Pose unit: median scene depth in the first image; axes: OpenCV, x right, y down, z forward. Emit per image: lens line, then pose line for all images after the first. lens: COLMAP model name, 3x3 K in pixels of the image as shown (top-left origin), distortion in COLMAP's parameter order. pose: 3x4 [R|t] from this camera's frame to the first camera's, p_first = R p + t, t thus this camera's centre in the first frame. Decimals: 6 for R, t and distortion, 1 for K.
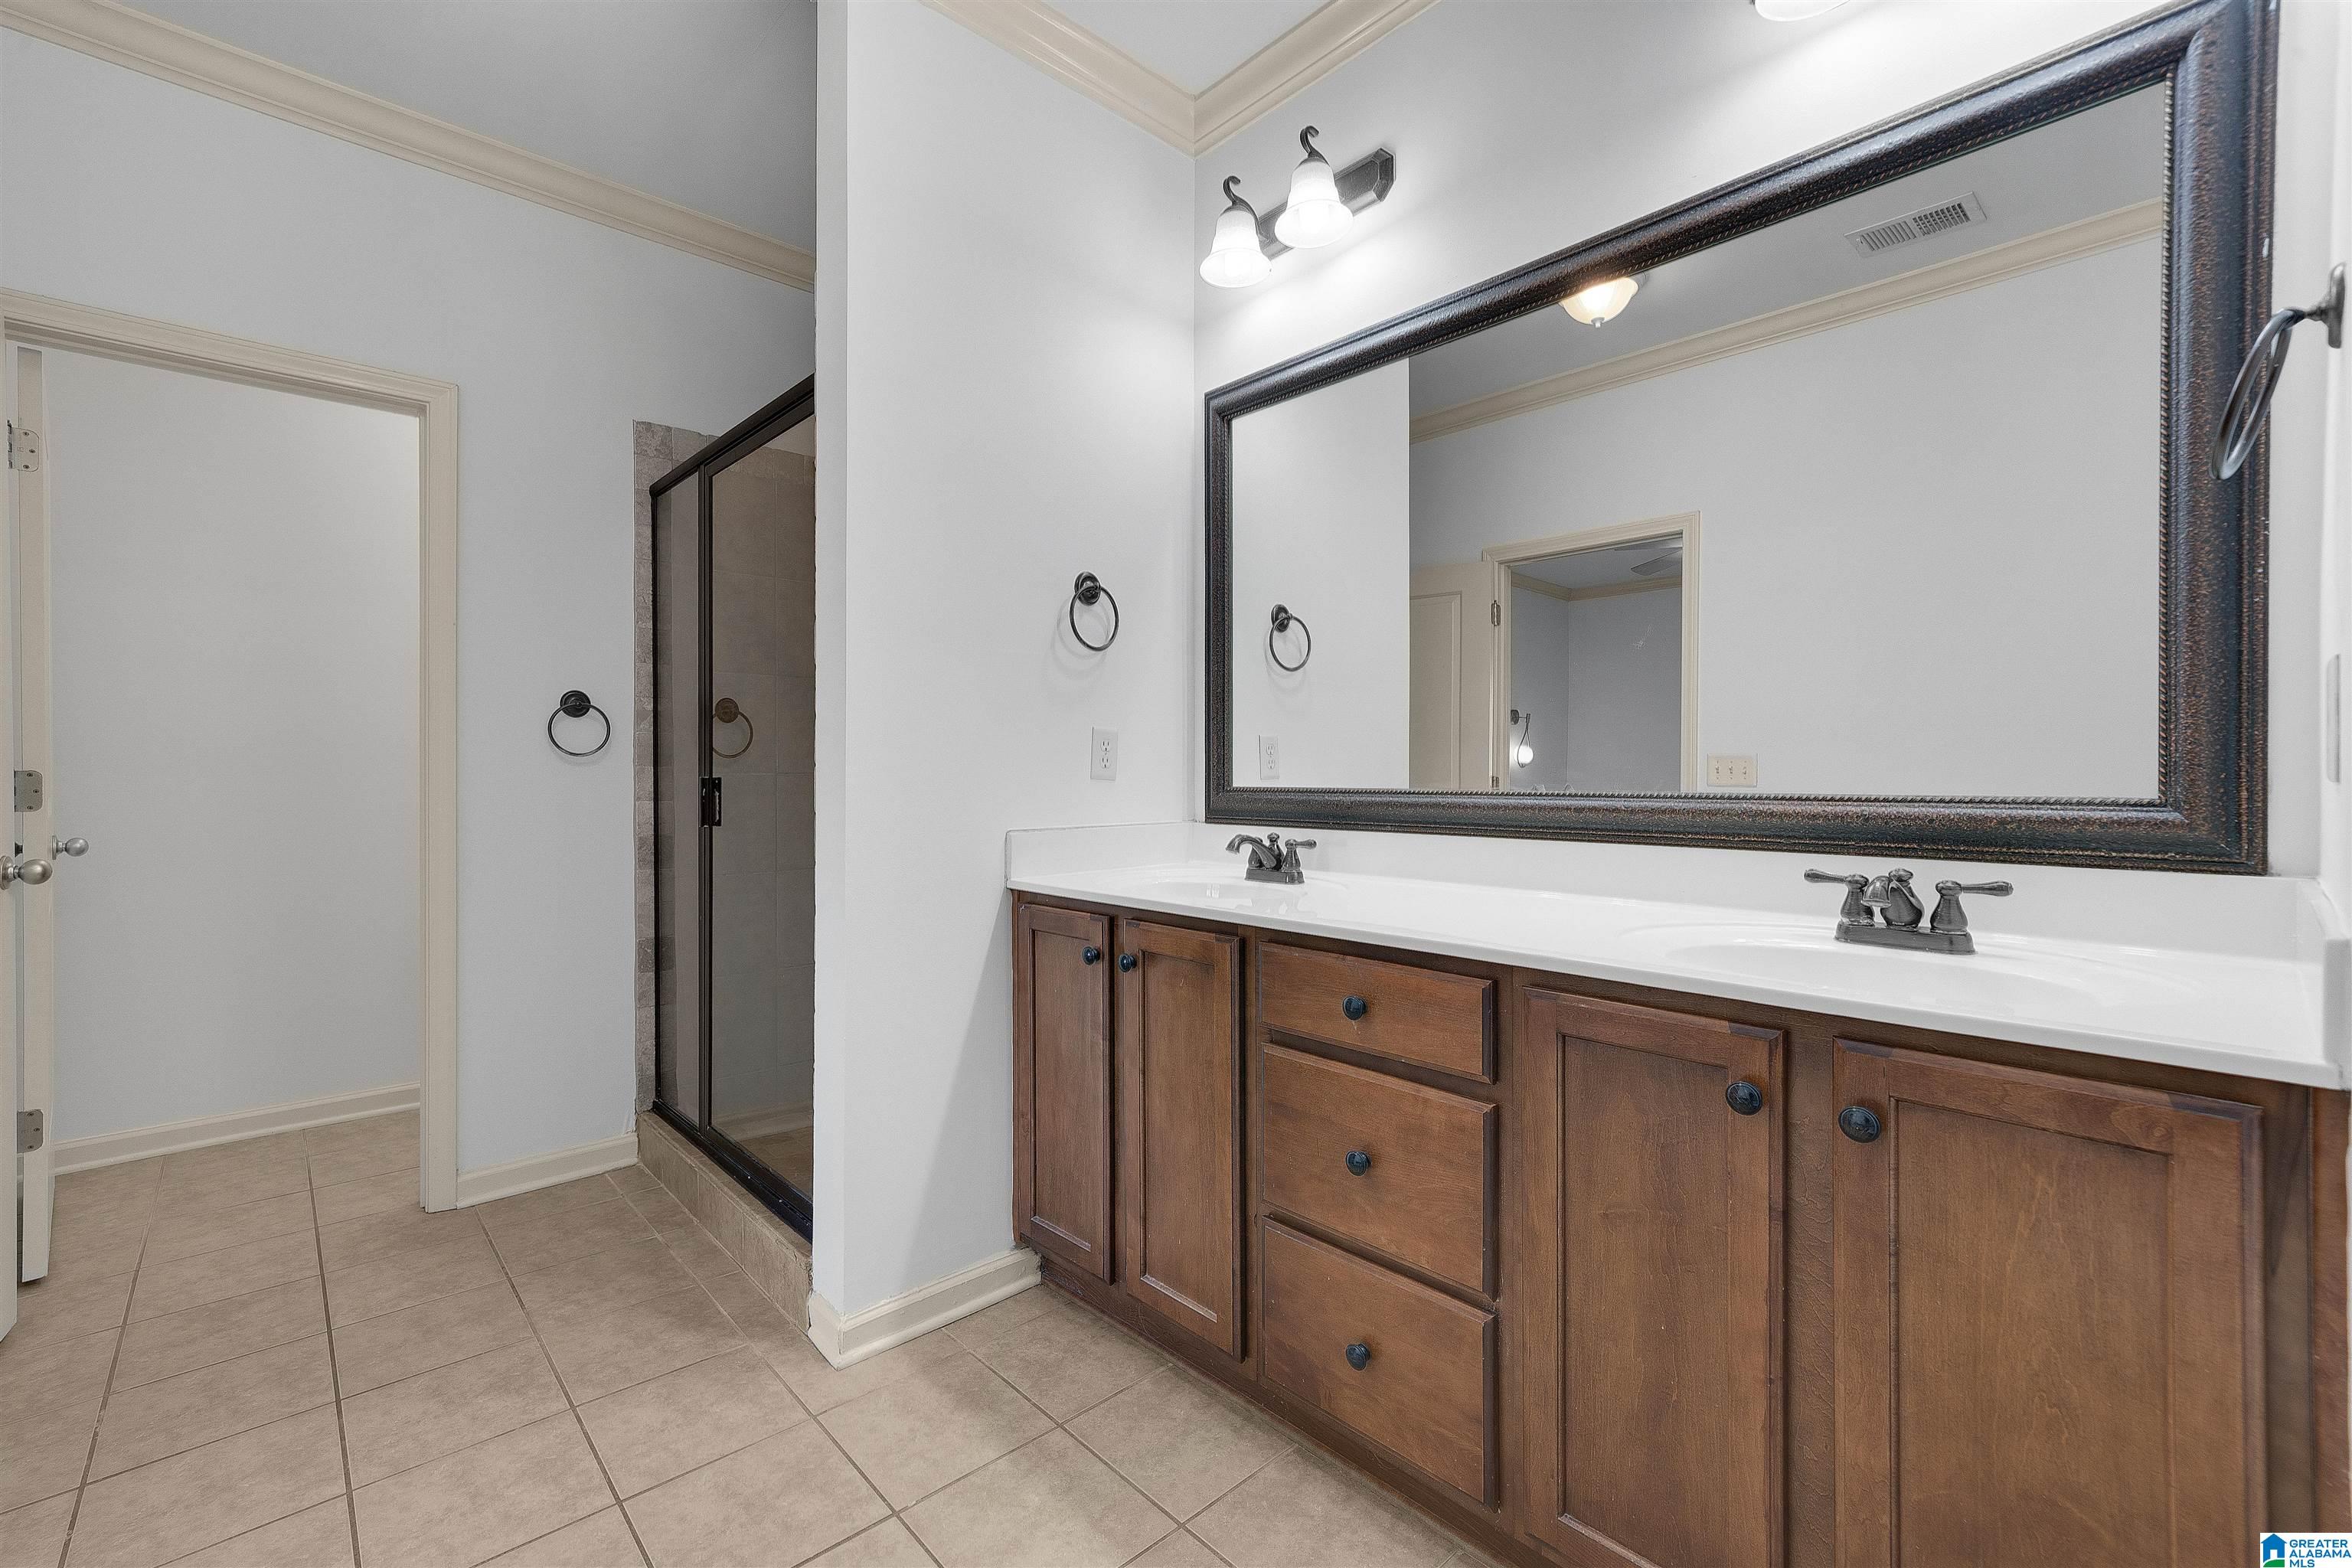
lens RADIAL K [[1012.1, 0, 1138.1], [0, 1012.1, 781.5], [0, 0, 1]] dist [-0.000882, -0.000070]
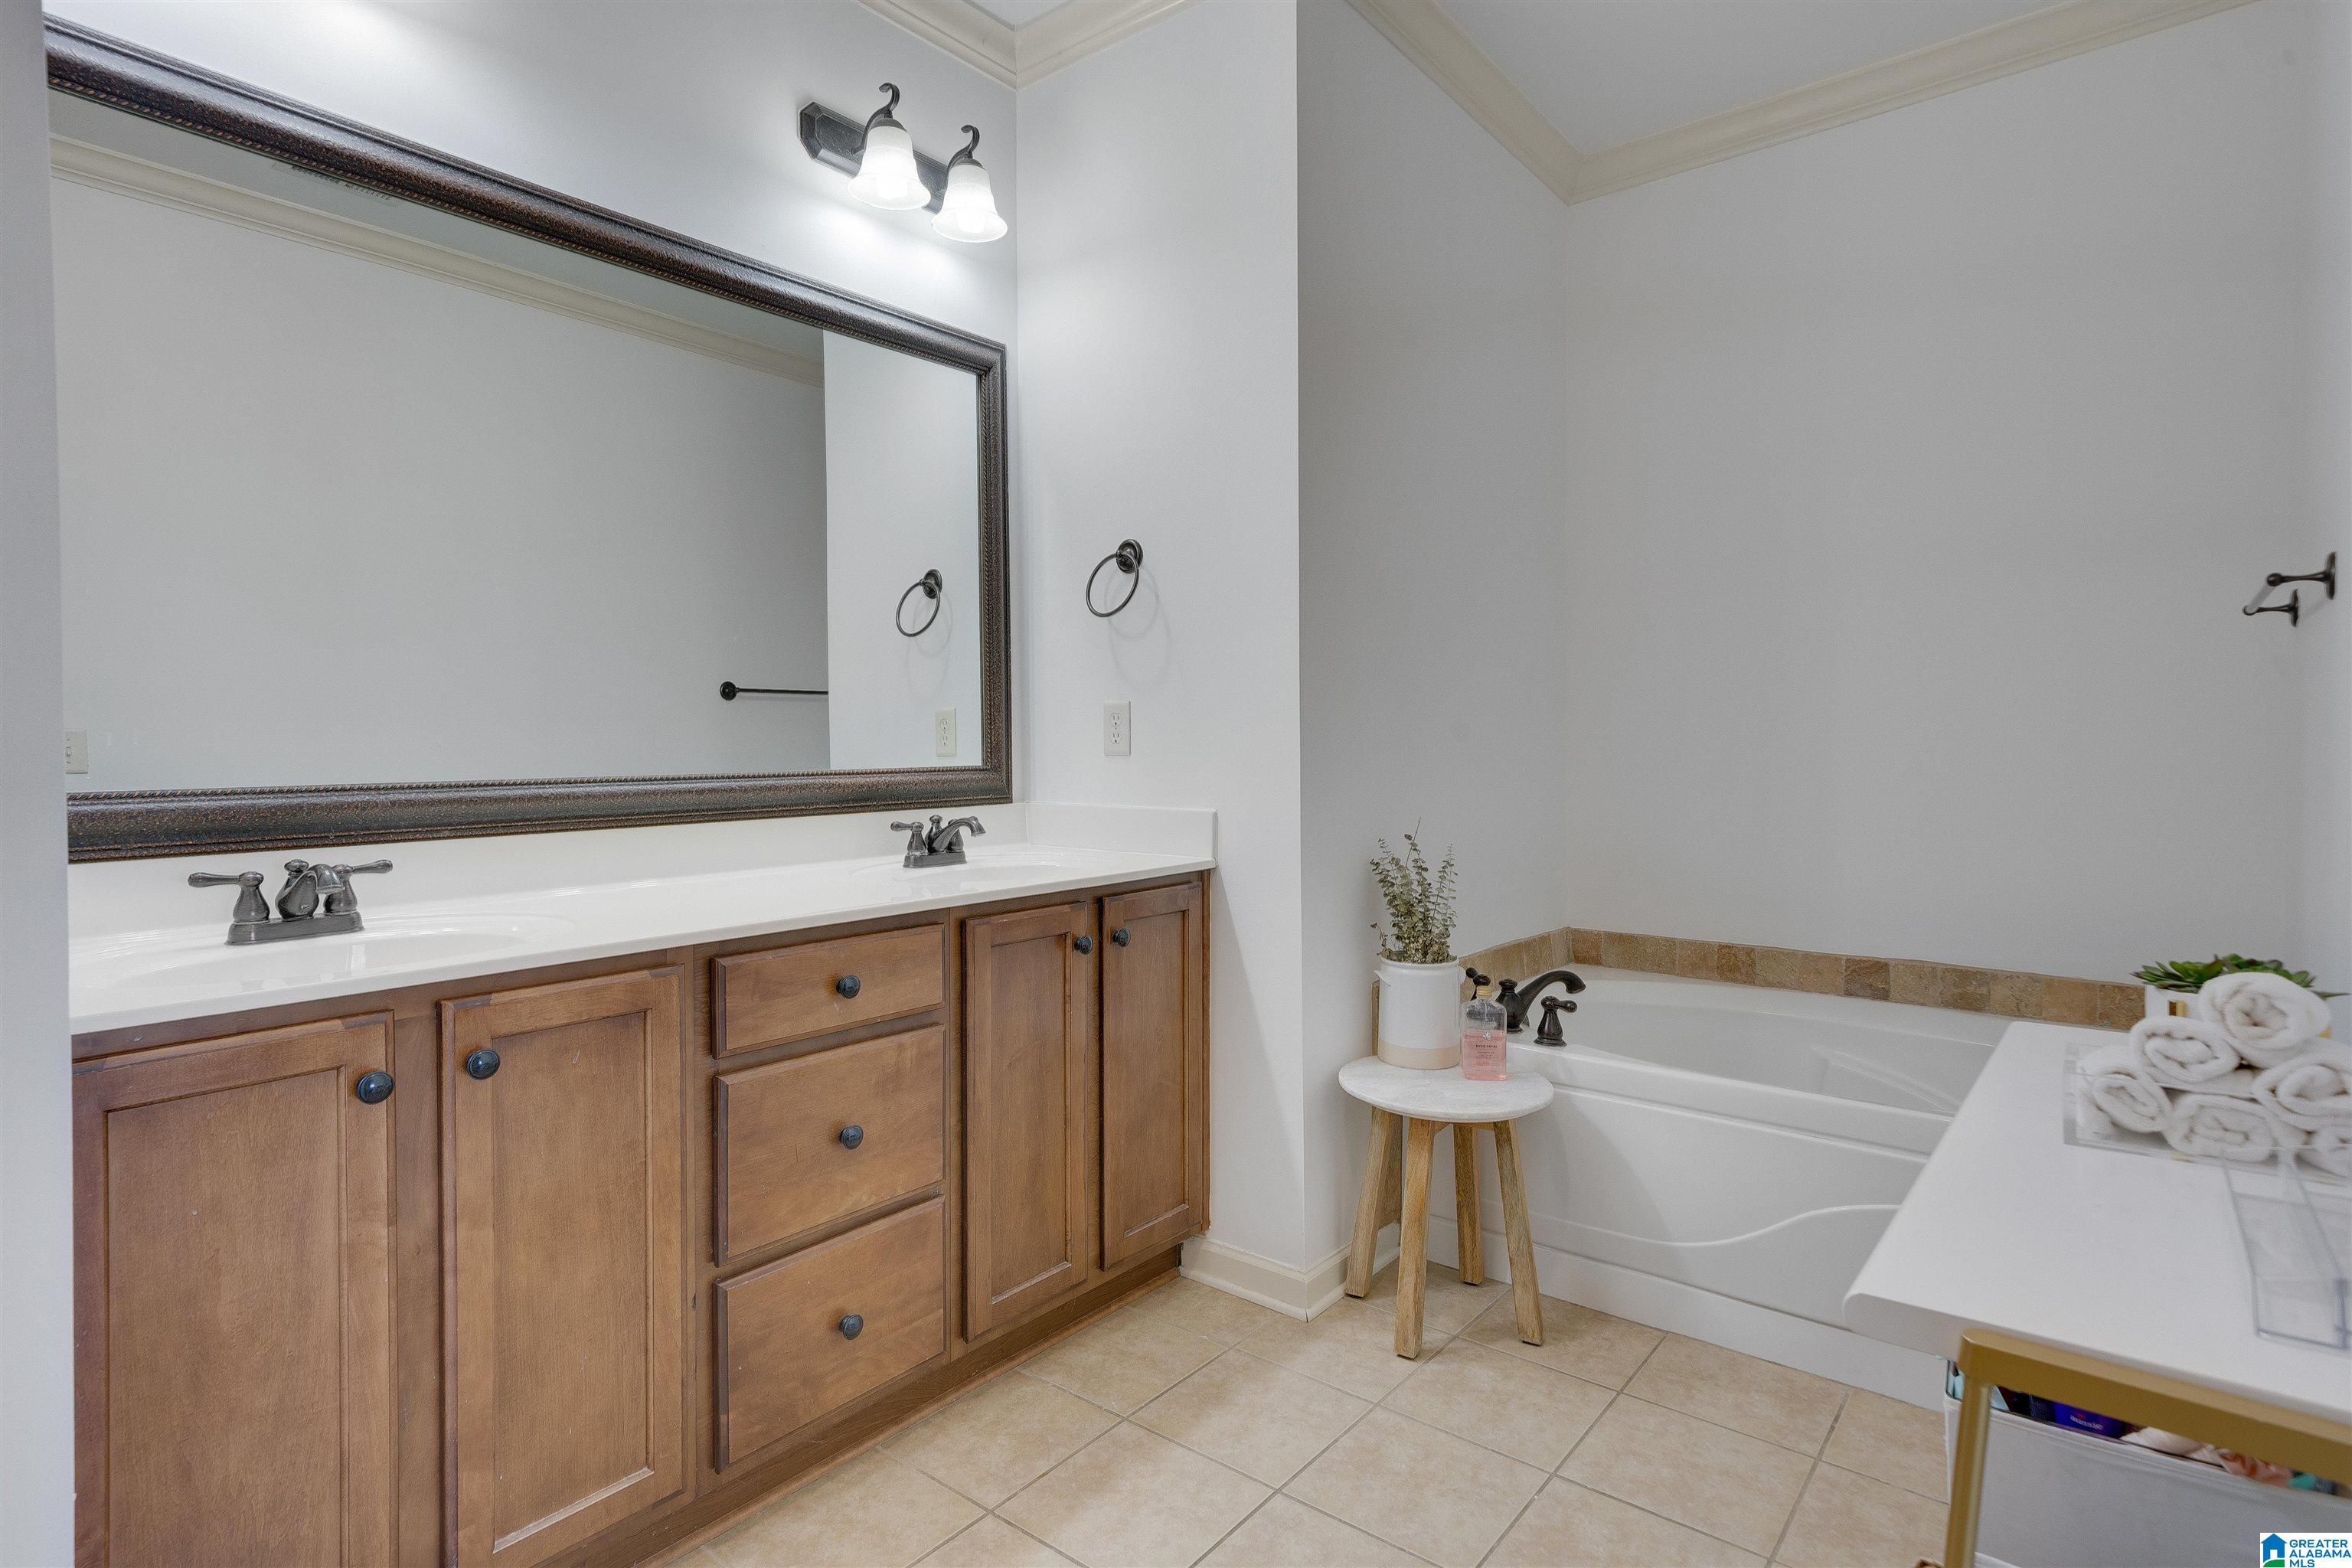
lens RADIAL K [[1200.3, 0, 1175.5], [0, 1200.3, 756.6], [0, 0, 1]] dist [0.016143, 0.000298]
pose [[-0.175691, -0.010712, 0.984387, -1.005005], [0.015614, 0.999785, 0.013666, -0.020622], [-0.984322, 0.017772, -0.175486, 0.852637]]
